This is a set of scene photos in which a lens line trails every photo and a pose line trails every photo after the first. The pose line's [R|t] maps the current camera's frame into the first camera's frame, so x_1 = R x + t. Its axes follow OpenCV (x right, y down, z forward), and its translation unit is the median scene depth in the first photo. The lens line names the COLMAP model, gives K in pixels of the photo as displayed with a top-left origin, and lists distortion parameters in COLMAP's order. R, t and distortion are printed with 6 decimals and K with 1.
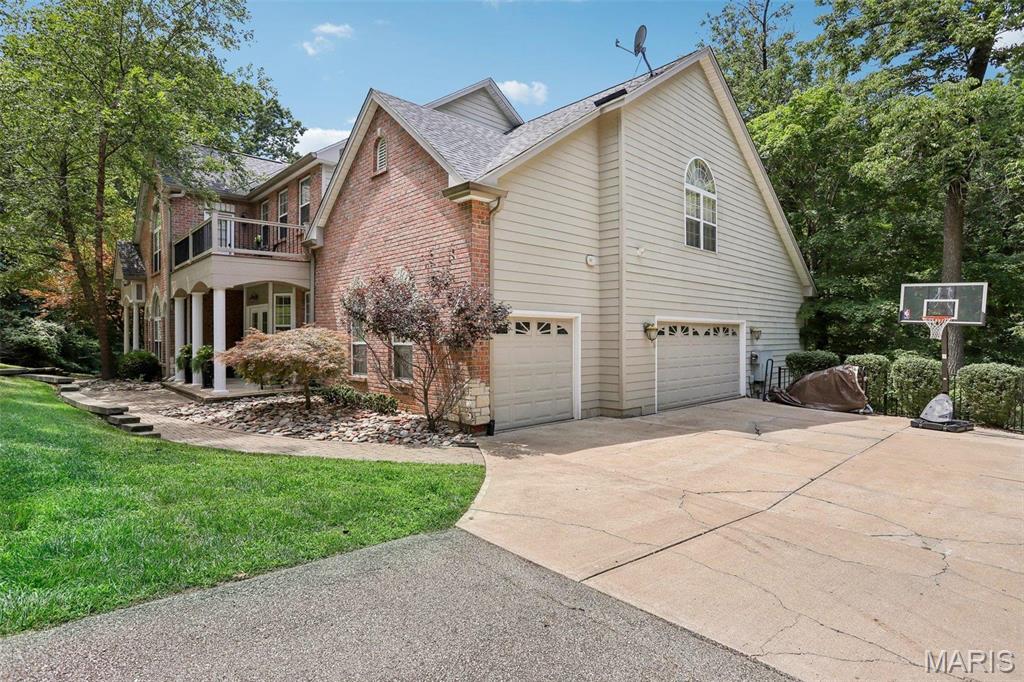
lens RADIAL K [[519.1, 0, 508.7], [0, 519.1, 335.9], [0, 0, 1]] dist [-0.064450, 0.028512]
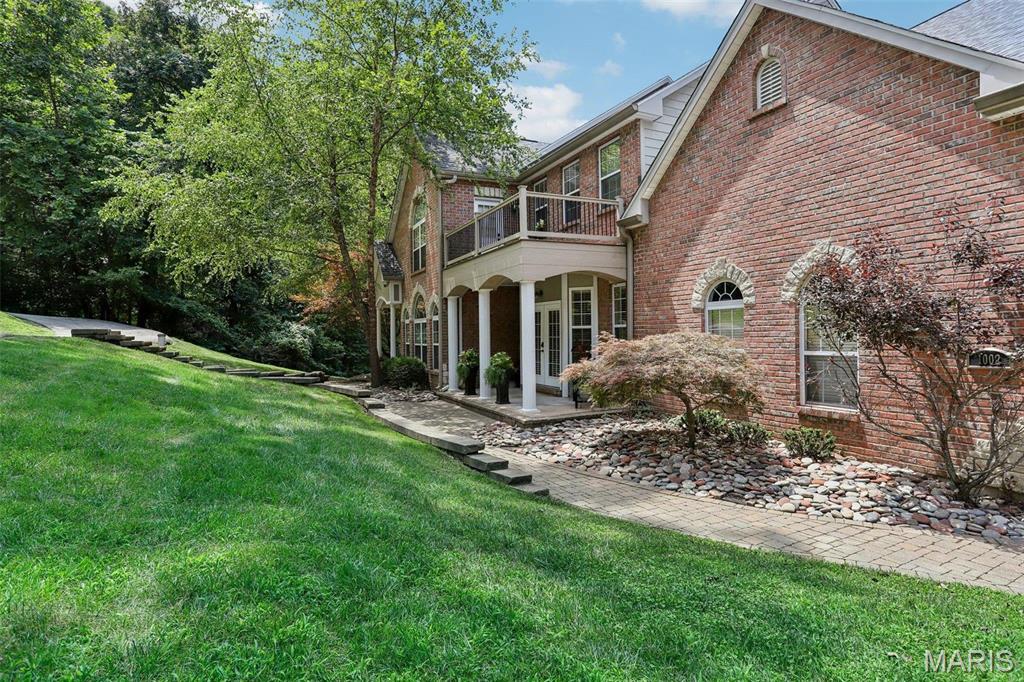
lens RADIAL K [[519.1, 0, 508.7], [0, 519.1, 335.9], [0, 0, 1]] dist [-0.064450, 0.028512]
pose [[0.951876, -0.009344, -0.306342, -0.296126], [0.011891, 0.999908, 0.006451, -0.012425], [0.306254, -0.009783, 0.951900, 0.179188]]
